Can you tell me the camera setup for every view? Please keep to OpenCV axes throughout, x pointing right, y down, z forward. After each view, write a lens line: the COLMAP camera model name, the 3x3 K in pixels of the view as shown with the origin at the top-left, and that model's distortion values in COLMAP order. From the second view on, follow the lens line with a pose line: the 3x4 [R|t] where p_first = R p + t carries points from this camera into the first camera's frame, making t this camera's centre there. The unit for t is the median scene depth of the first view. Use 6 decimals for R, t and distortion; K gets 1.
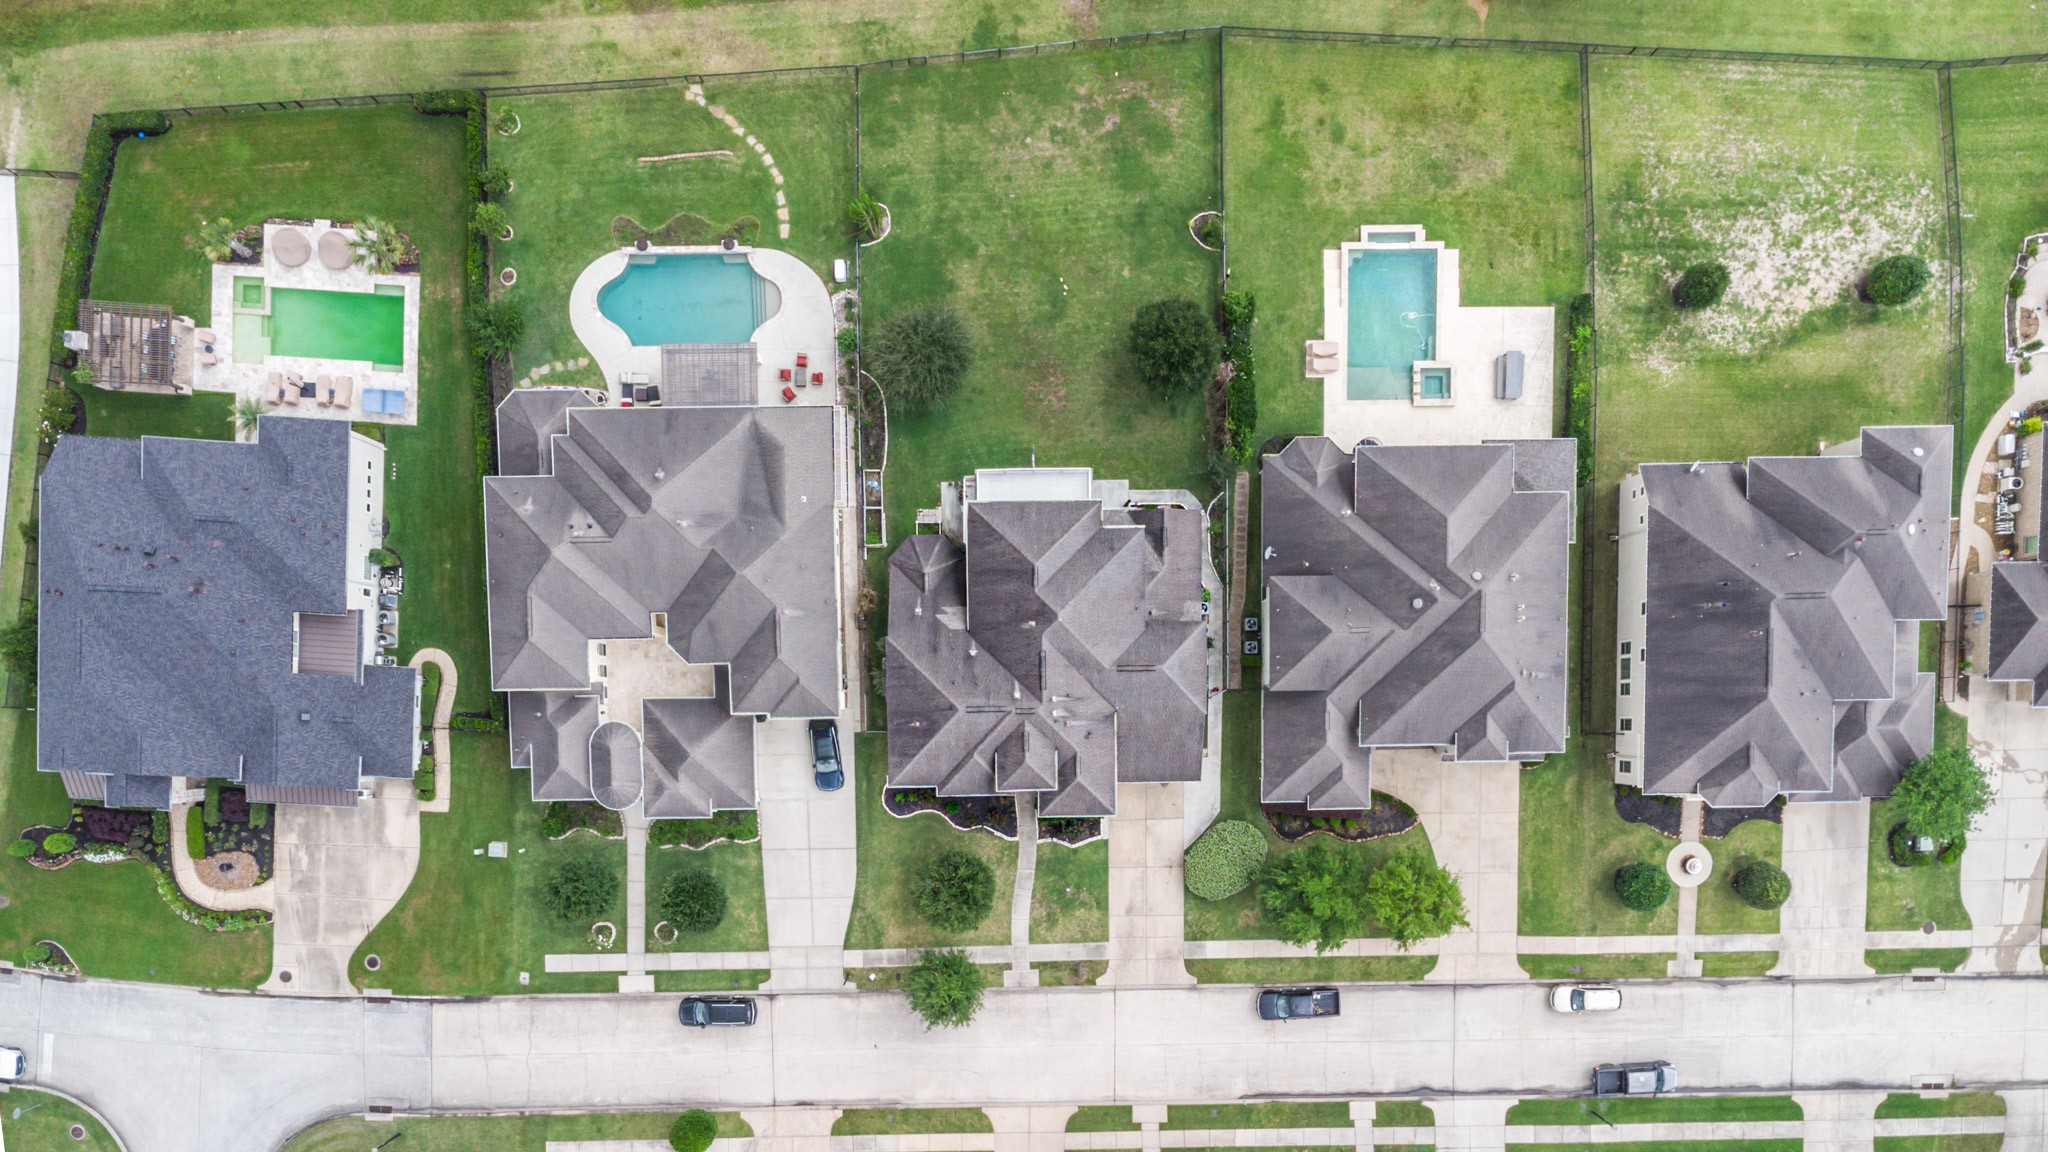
lens RADIAL K [[1578.5, 0, 1067.6], [0, 1578.5, 578.0], [0, 0, 1]] dist [0.006510, 0.010246]
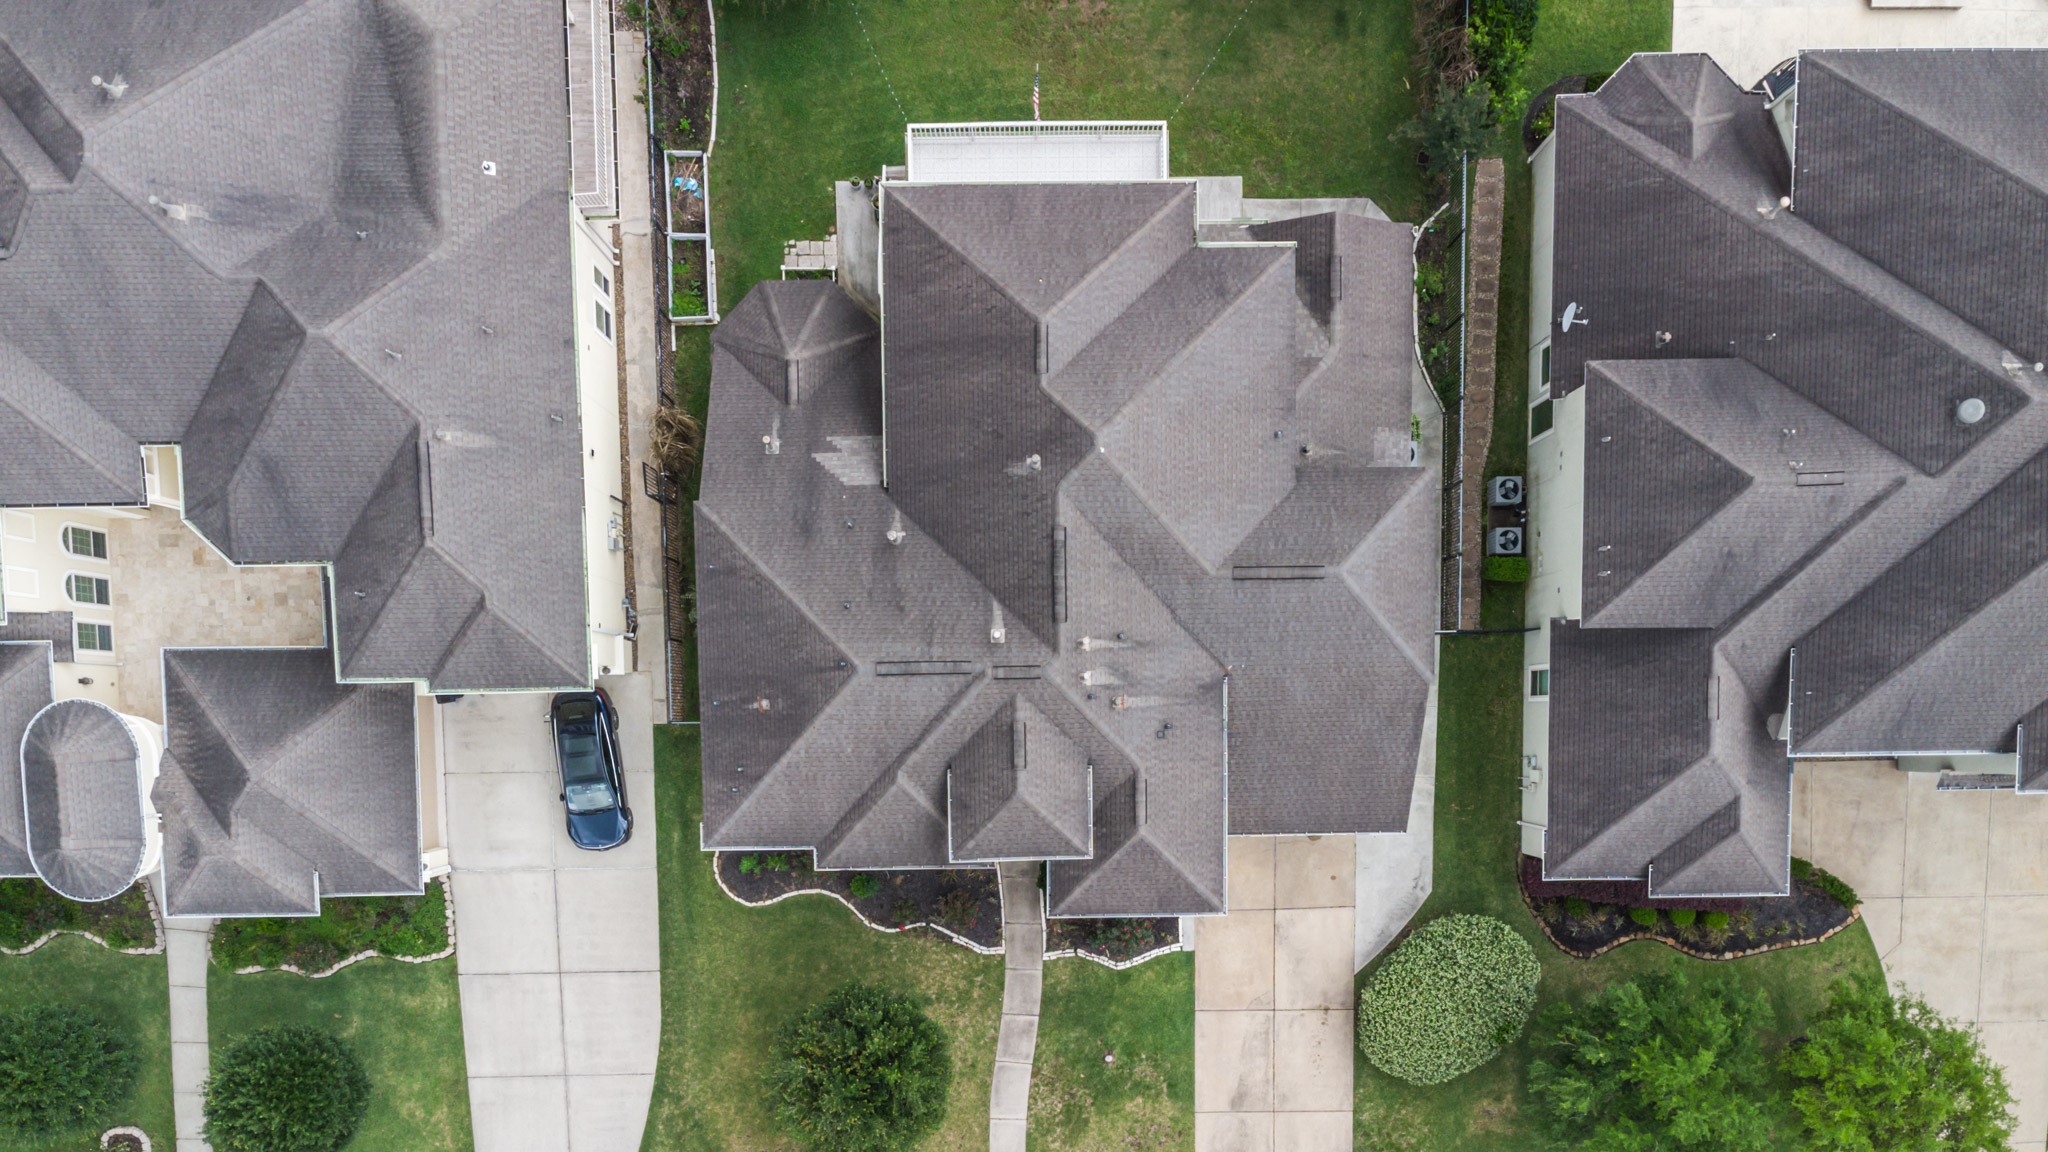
lens RADIAL K [[1578.5, 0, 1067.6], [0, 1578.5, 578.0], [0, 0, 1]] dist [0.006510, 0.010246]
pose [[1.000000, 0.000017, 0.000536, -0.013145], [-0.000018, 0.999999, 0.001347, 0.056261], [-0.000536, -0.001347, 0.999999, 0.558142]]
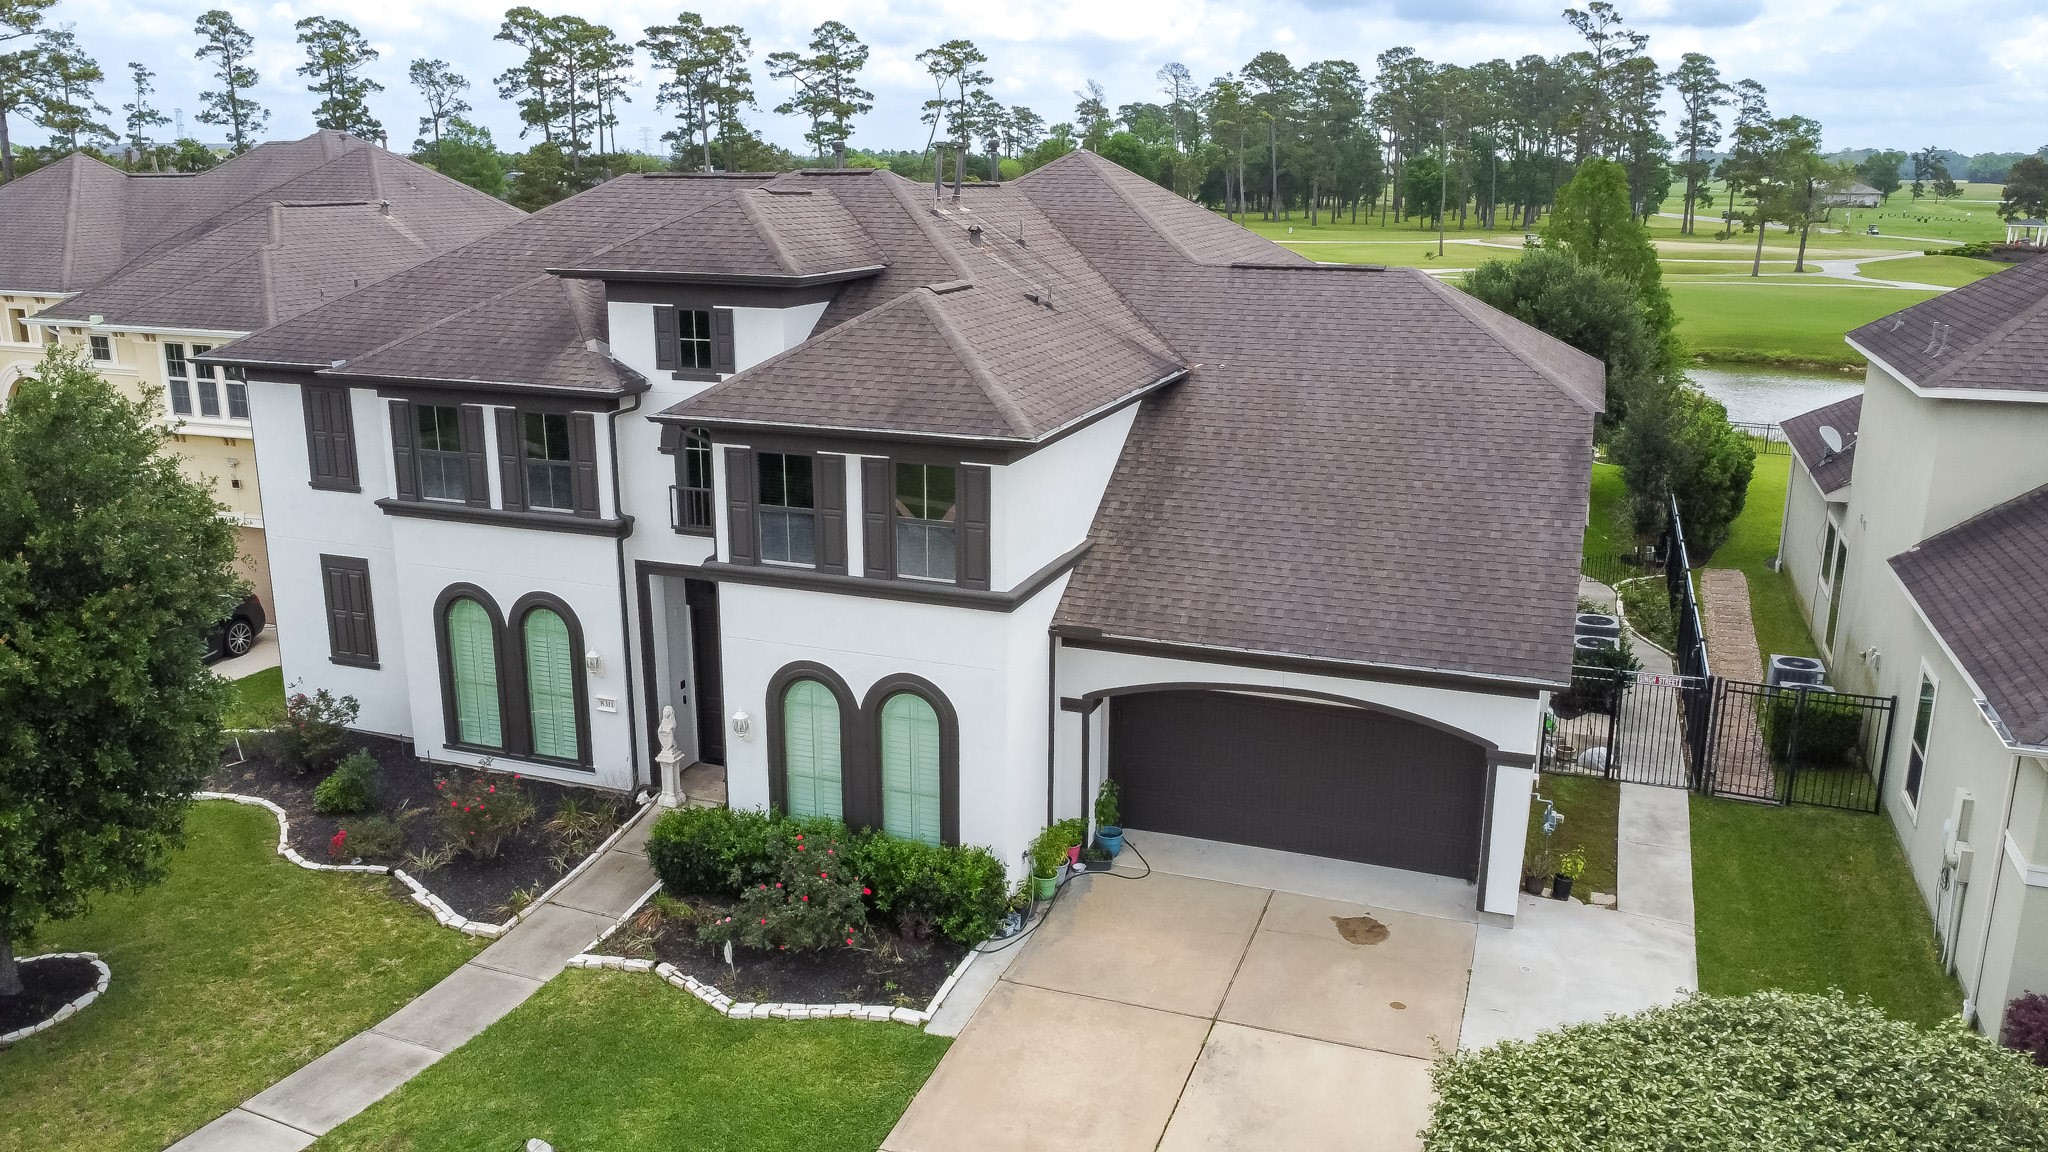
lens RADIAL K [[1476.1, 0, 1024.0], [0, 1476.1, 576.0], [0, 0, 1]] dist [0.028169, -0.001467]
pose [[0.939208, 0.056070, -0.338740, 0.085873], [-0.341935, 0.242190, -0.907978, 0.305911], [0.031130, 0.968607, 0.246639, 0.971507]]
